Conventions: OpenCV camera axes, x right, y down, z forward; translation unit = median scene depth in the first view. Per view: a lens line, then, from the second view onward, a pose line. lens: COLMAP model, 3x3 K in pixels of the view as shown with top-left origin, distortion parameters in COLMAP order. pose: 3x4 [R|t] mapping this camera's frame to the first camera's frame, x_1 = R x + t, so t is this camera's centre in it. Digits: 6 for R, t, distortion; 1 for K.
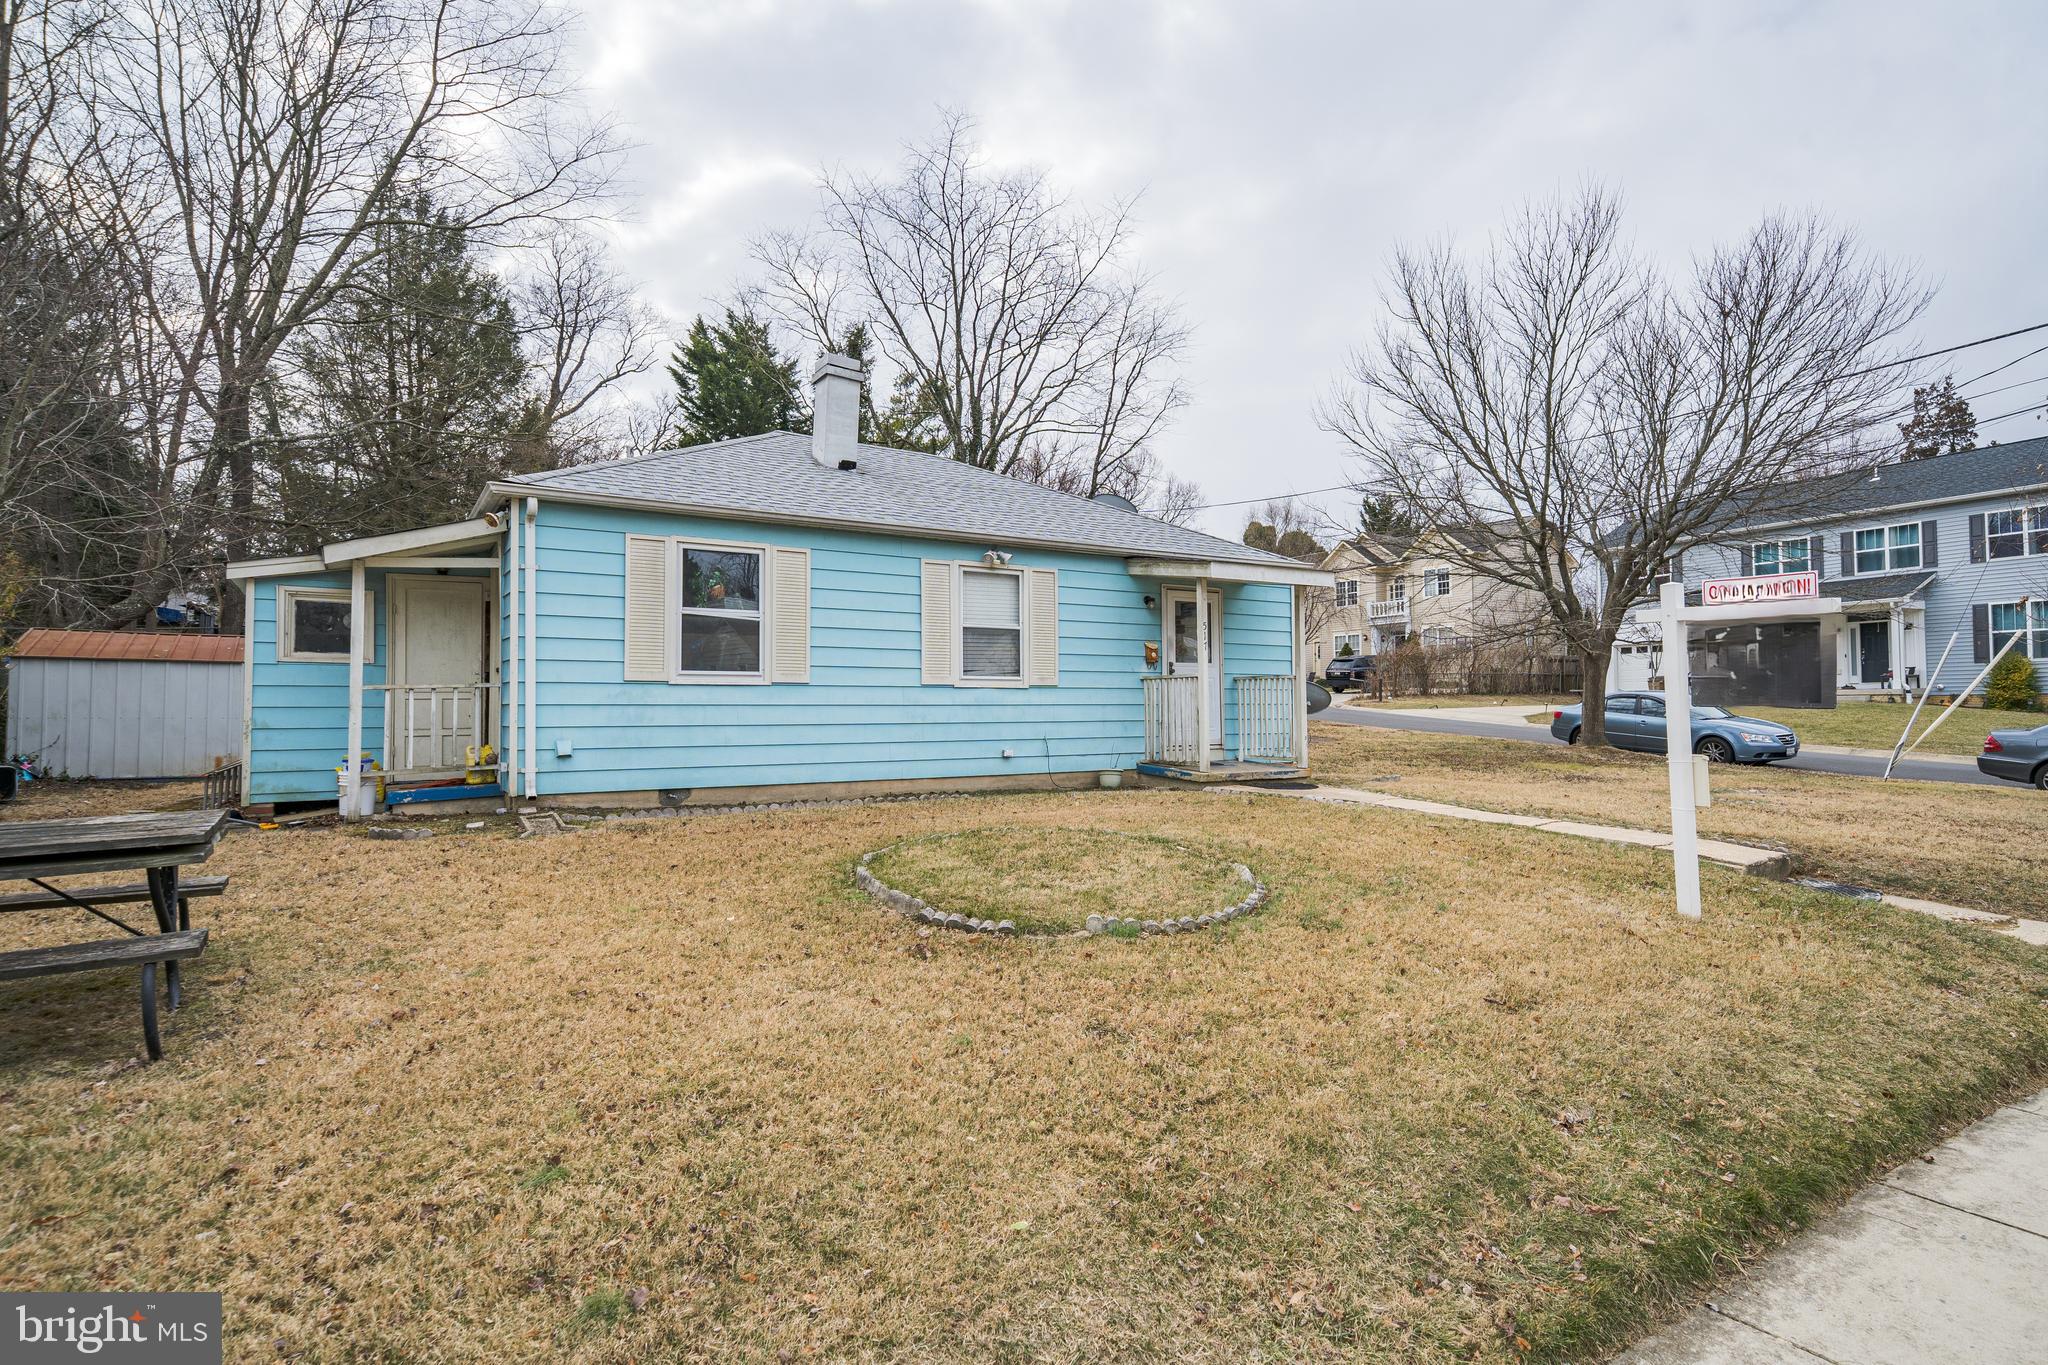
lens RADIAL K [[1034.0, 0, 1024.0], [0, 1034.0, 682.5], [0, 0, 1]] dist [0.021486, -0.000768]
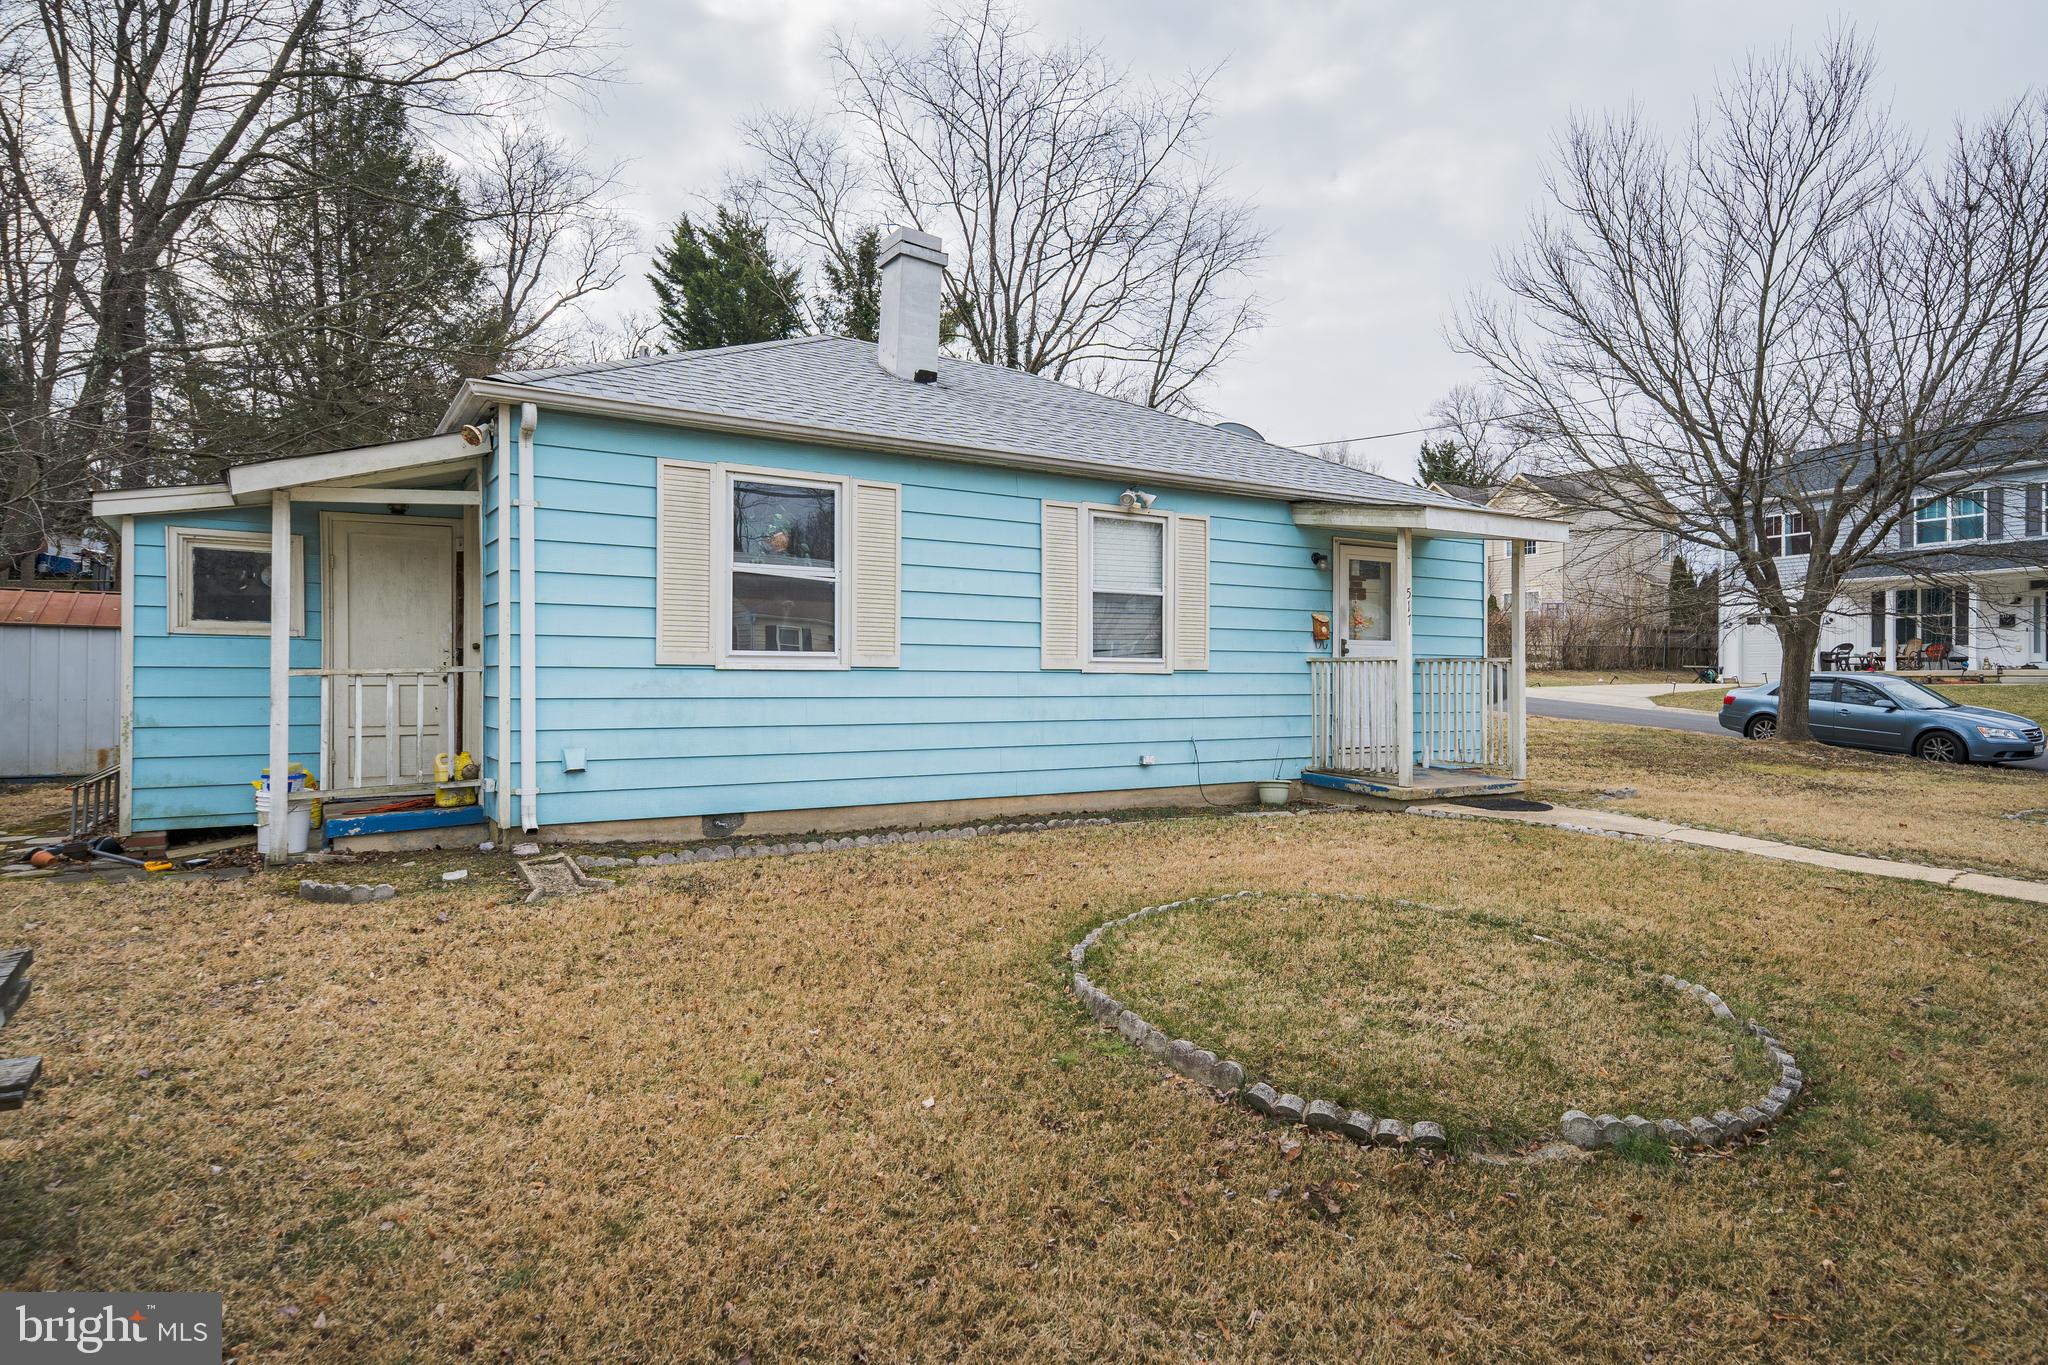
lens RADIAL K [[1141.0, 0, 1024.0], [0, 1141.0, 682.5], [0, 0, 1]] dist [0.027036, 0.002111]
pose [[0.999960, 0.008660, 0.002377, -0.099020], [-0.008728, 0.999508, 0.030126, -0.011454], [-0.002115, -0.030146, 0.999543, 0.155566]]
